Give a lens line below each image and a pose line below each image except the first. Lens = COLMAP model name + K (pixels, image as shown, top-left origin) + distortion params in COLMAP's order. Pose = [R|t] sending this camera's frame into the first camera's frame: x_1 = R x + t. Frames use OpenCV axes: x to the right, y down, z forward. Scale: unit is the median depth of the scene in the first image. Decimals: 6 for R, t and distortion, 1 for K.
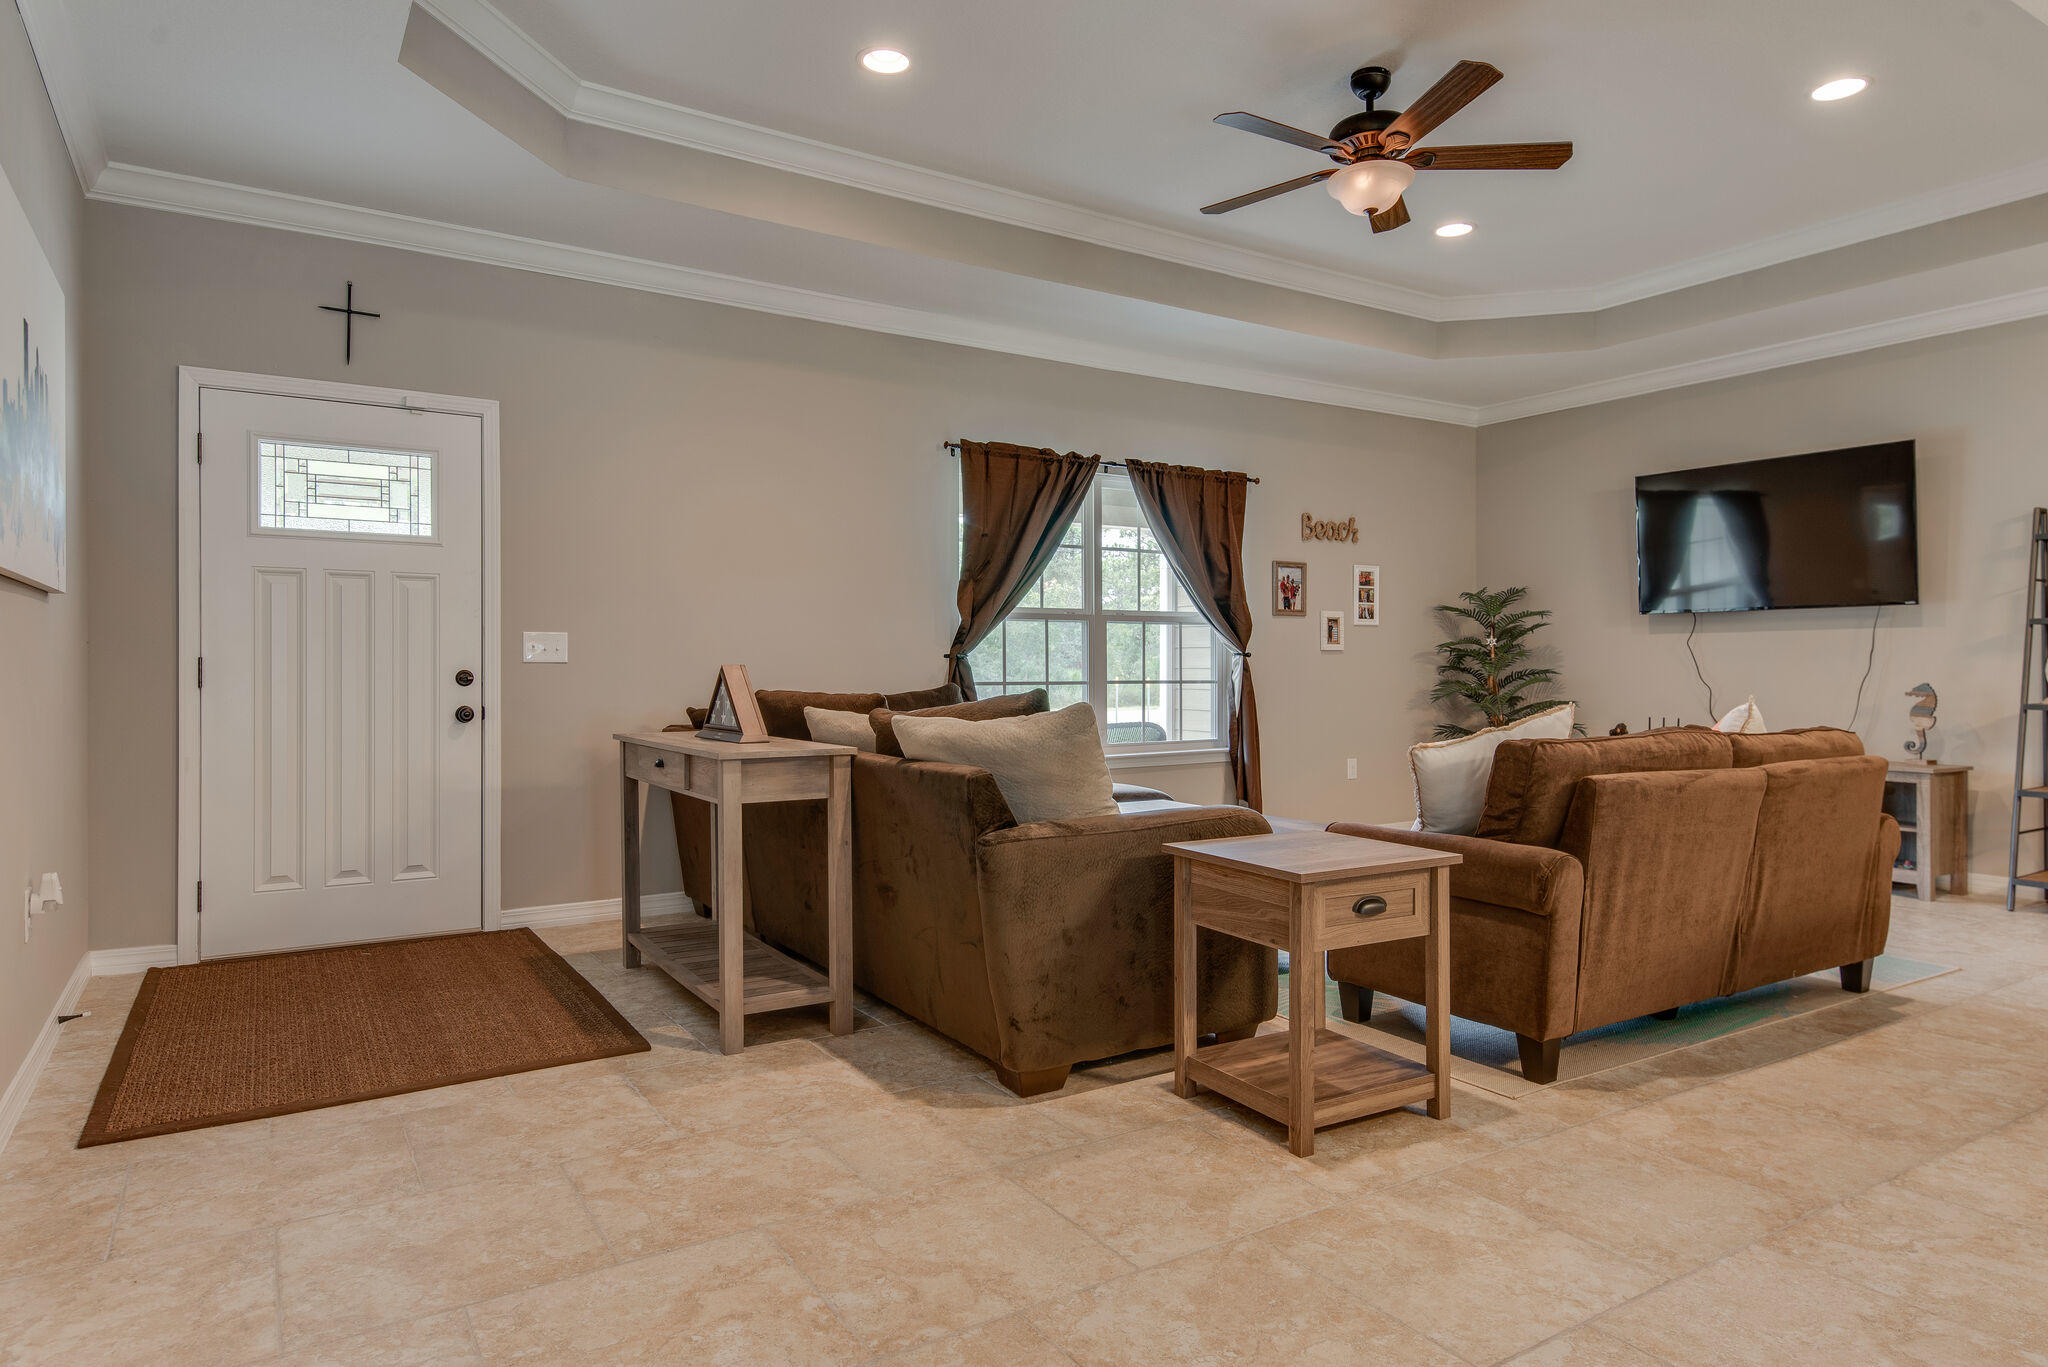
lens RADIAL K [[1250.8, 0, 1022.6], [0, 1250.8, 668.4], [0, 0, 1]] dist [0.009118, 0.002270]
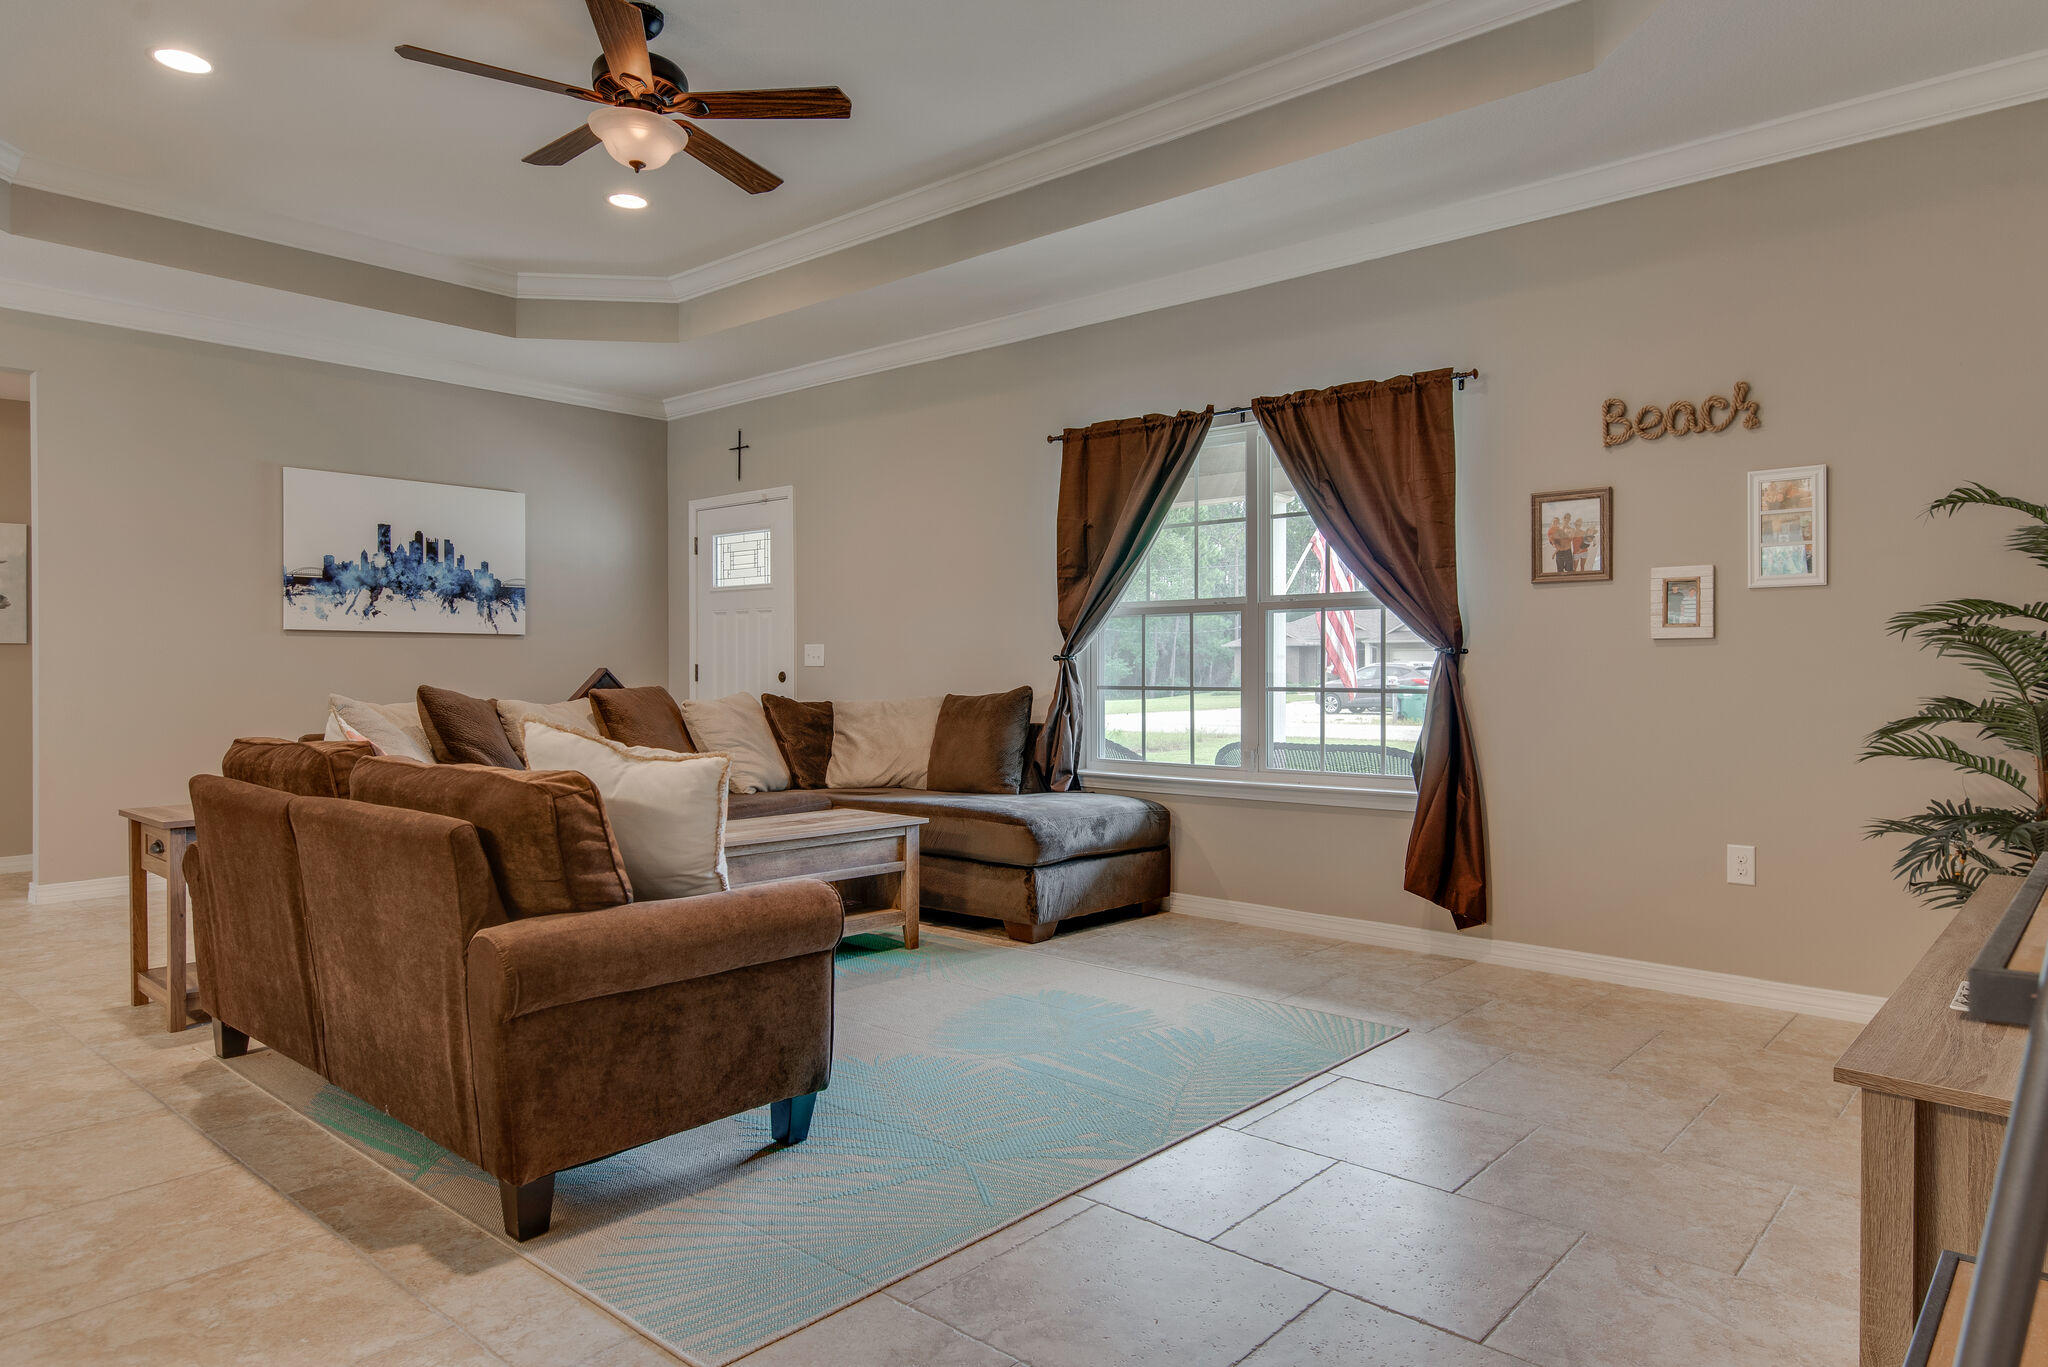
lens RADIAL K [[1250.8, 0, 1025.3], [0, 1250.8, 672.0], [0, 0, 1]] dist [0.009118, 0.002270]
pose [[0.270182, 0.003613, -0.962802, 0.813191], [0.000337, 0.999993, 0.003848, -0.002734], [0.962809, -0.001364, 0.270179, 0.677887]]
